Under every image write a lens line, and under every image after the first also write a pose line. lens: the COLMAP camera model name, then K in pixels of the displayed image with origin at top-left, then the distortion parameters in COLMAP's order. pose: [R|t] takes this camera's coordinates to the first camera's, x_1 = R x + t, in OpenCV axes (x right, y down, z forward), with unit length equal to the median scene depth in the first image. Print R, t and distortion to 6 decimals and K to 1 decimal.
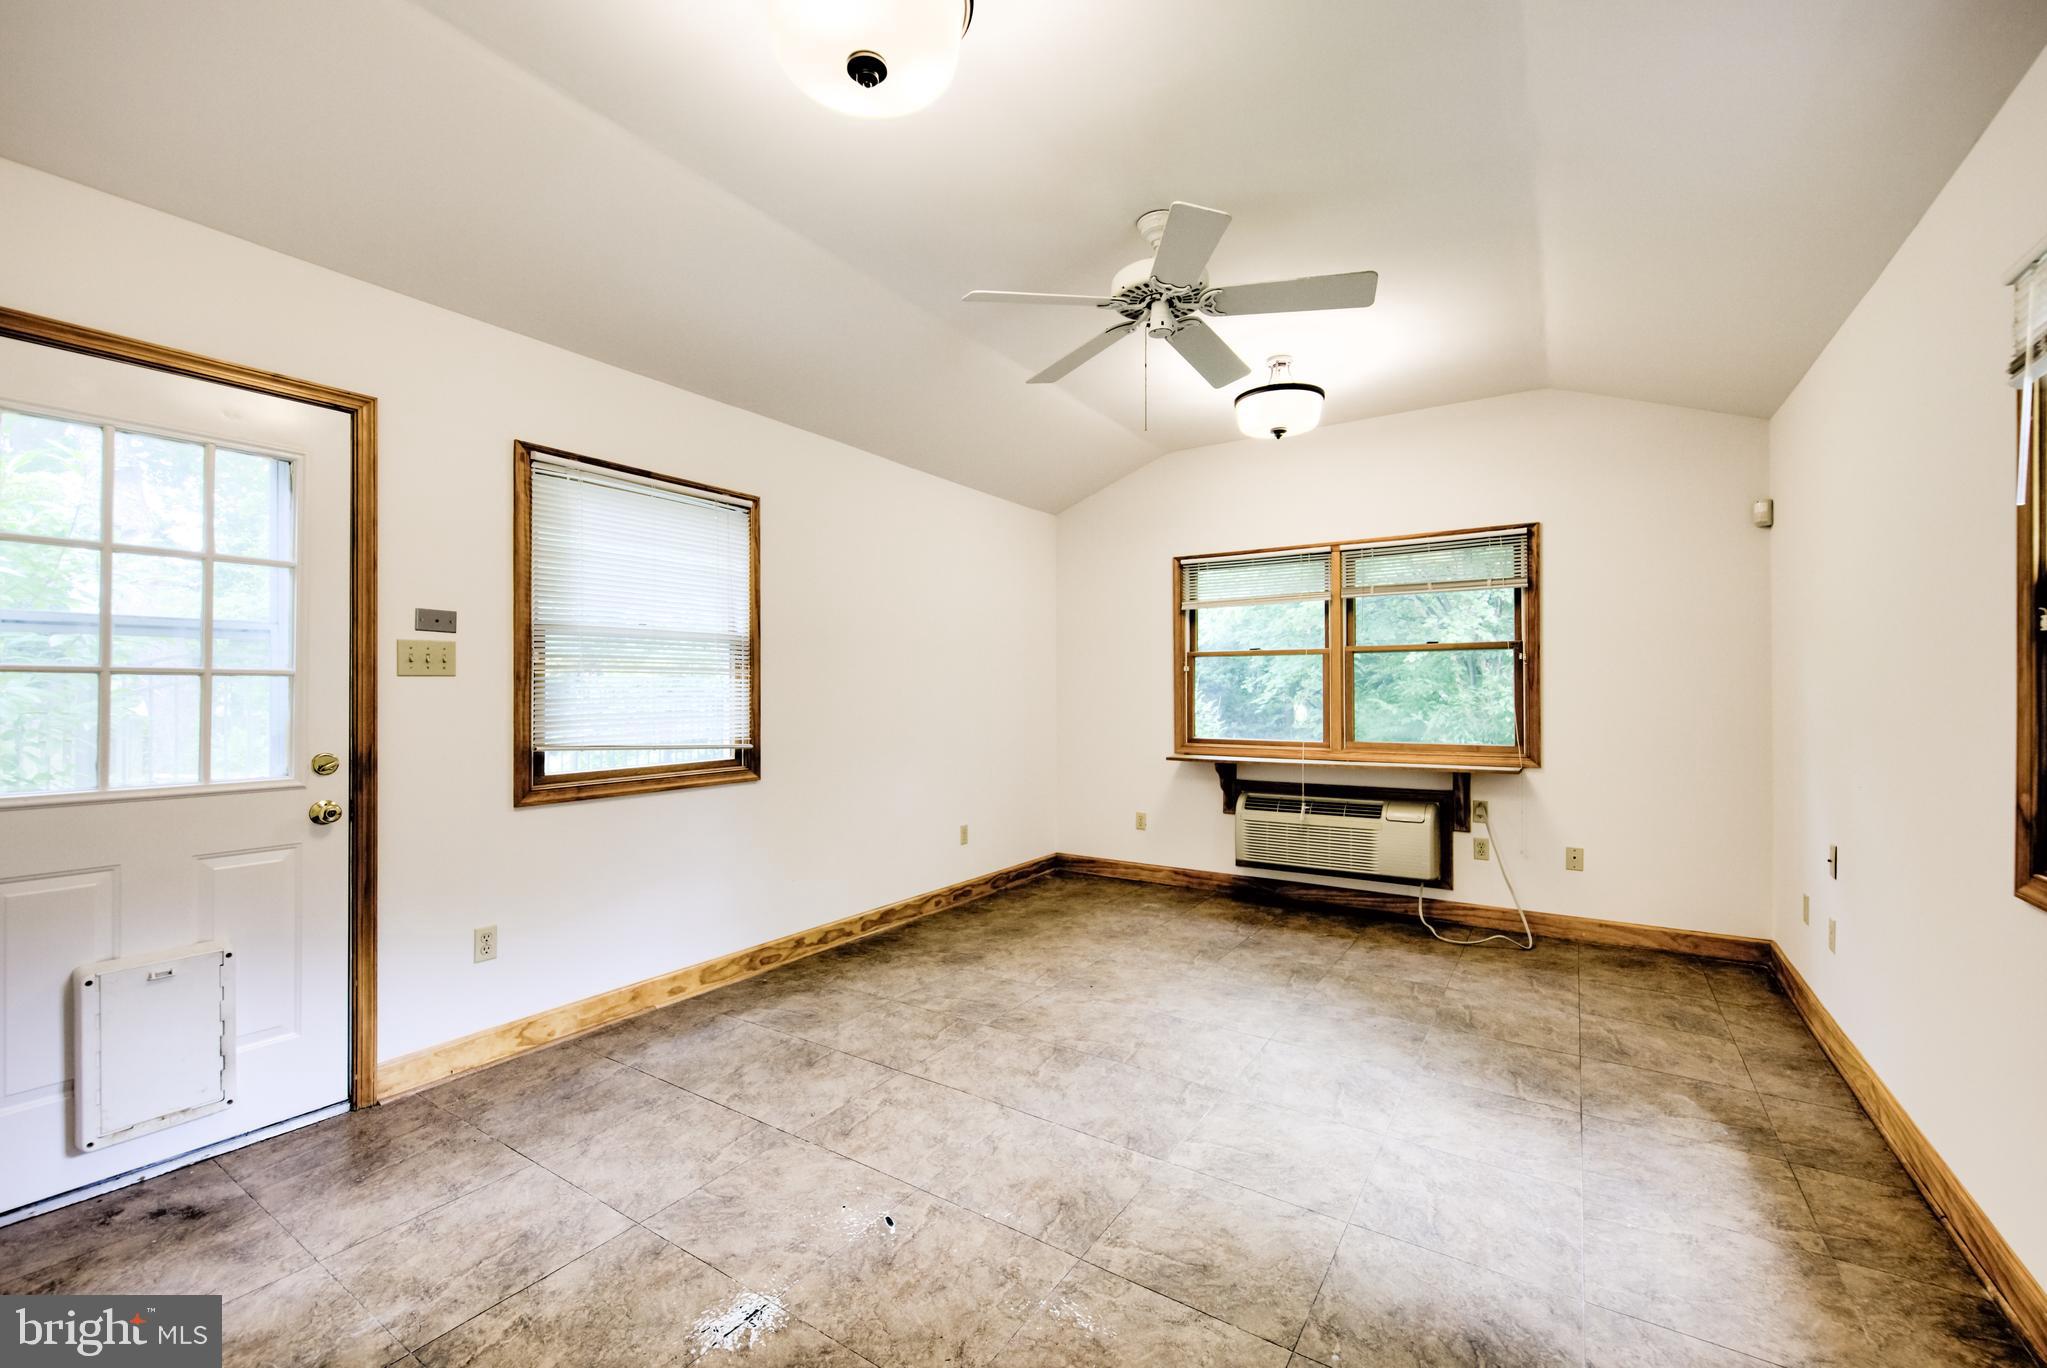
lens RADIAL K [[853.7, 0, 1018.5], [0, 853.7, 686.0], [0, 0, 1]] dist [-0.004368, -0.001099]
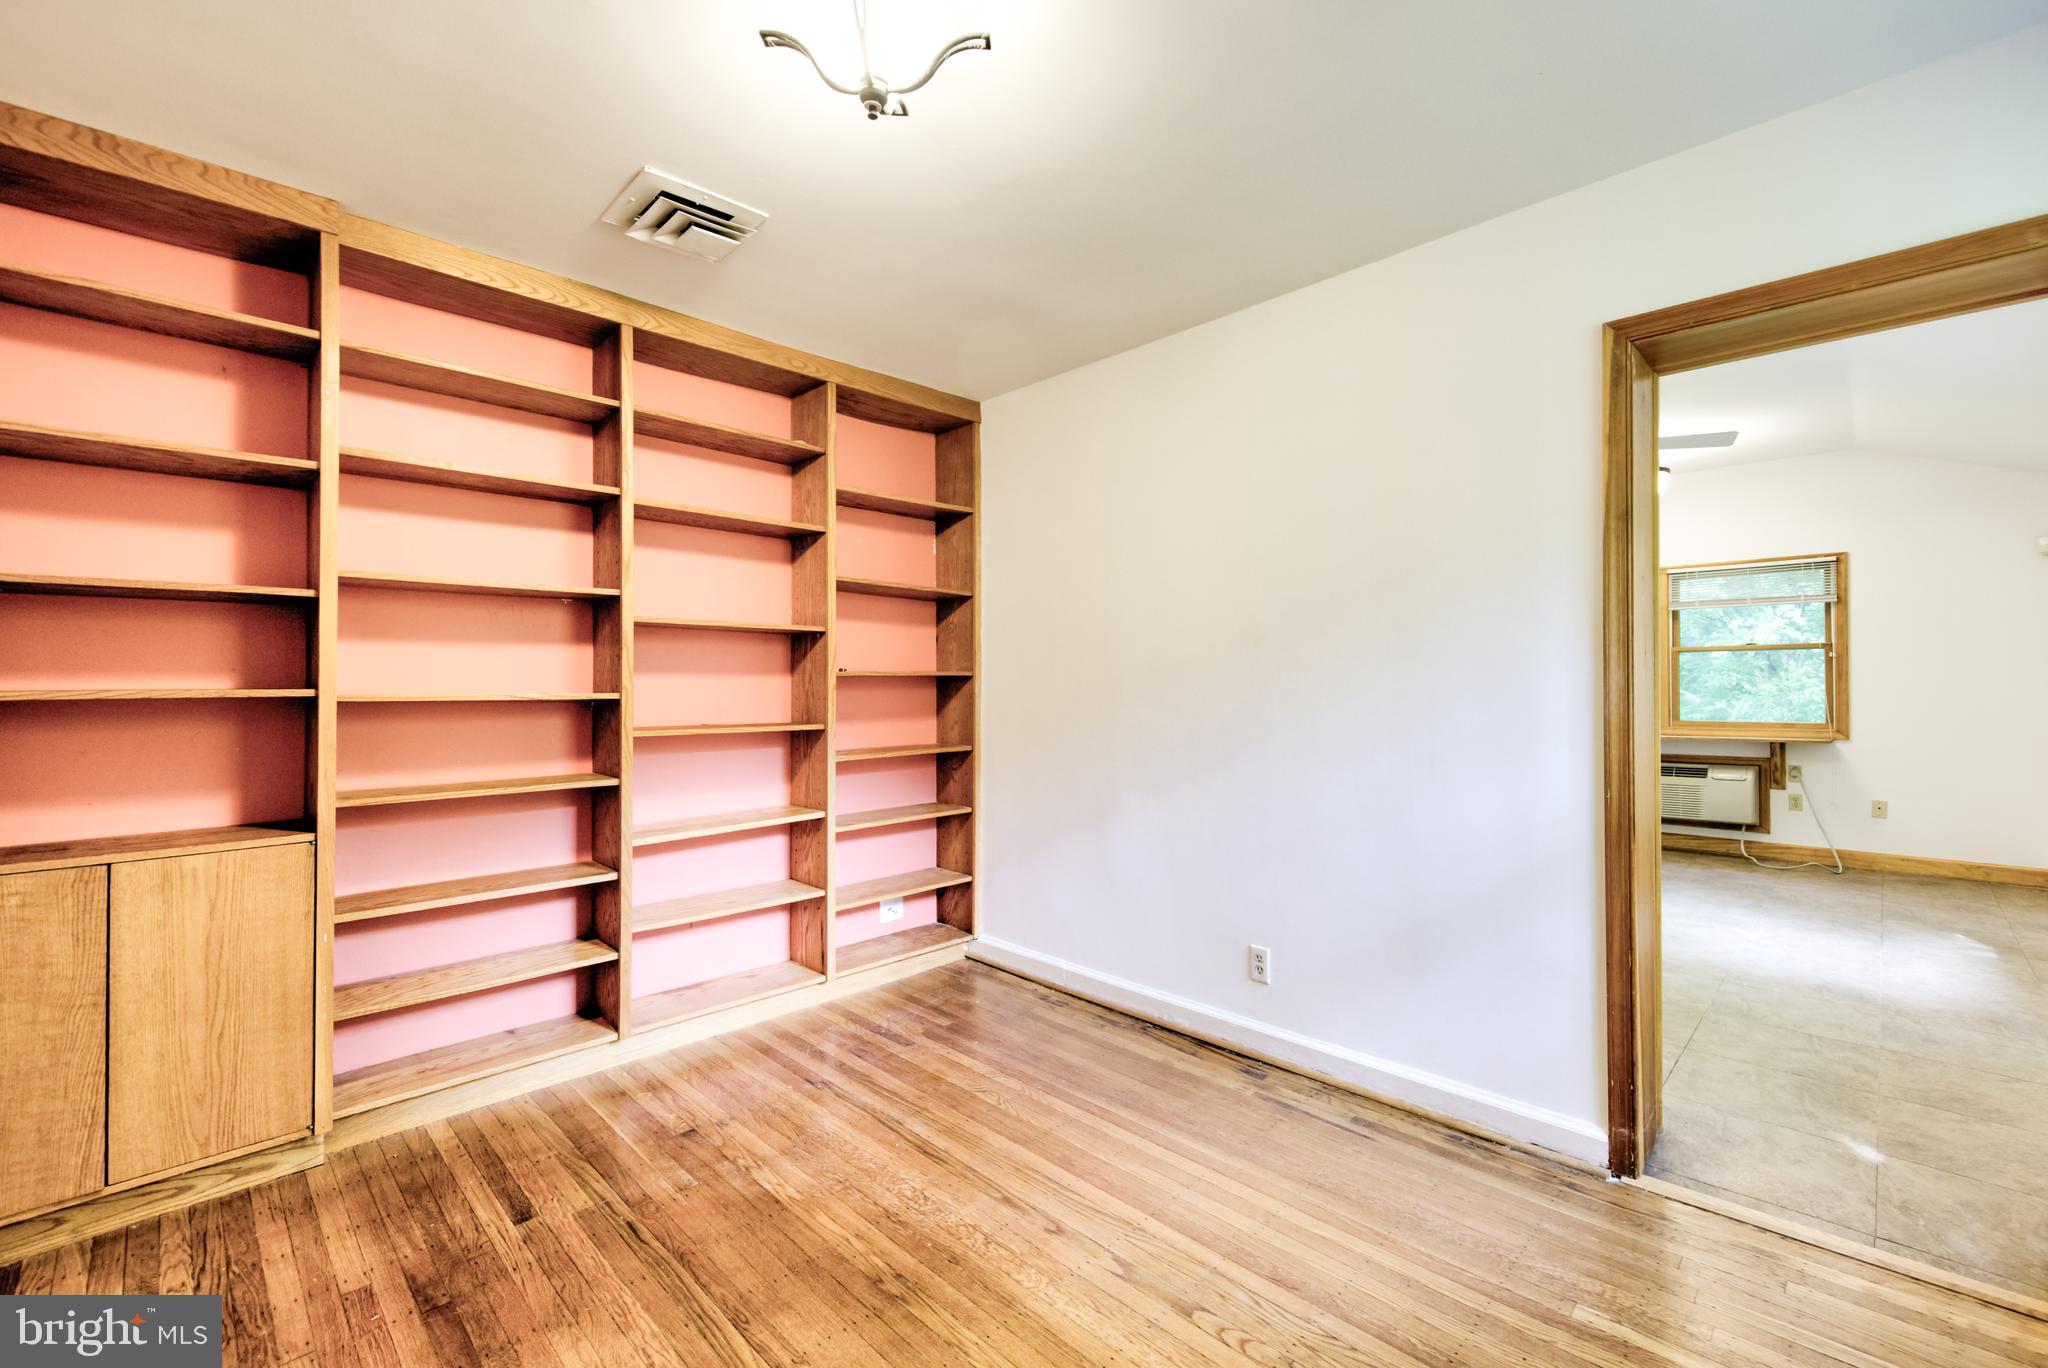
lens RADIAL K [[854.1, 0, 1028.5], [0, 854.1, 680.8], [0, 0, 1]] dist [-0.004368, -0.001099]
pose [[0.979289, -0.000579, -0.202467, -0.346706], [0.000114, 0.999997, -0.002306, 0.008232], [0.202467, 0.002235, 0.979286, -0.518016]]
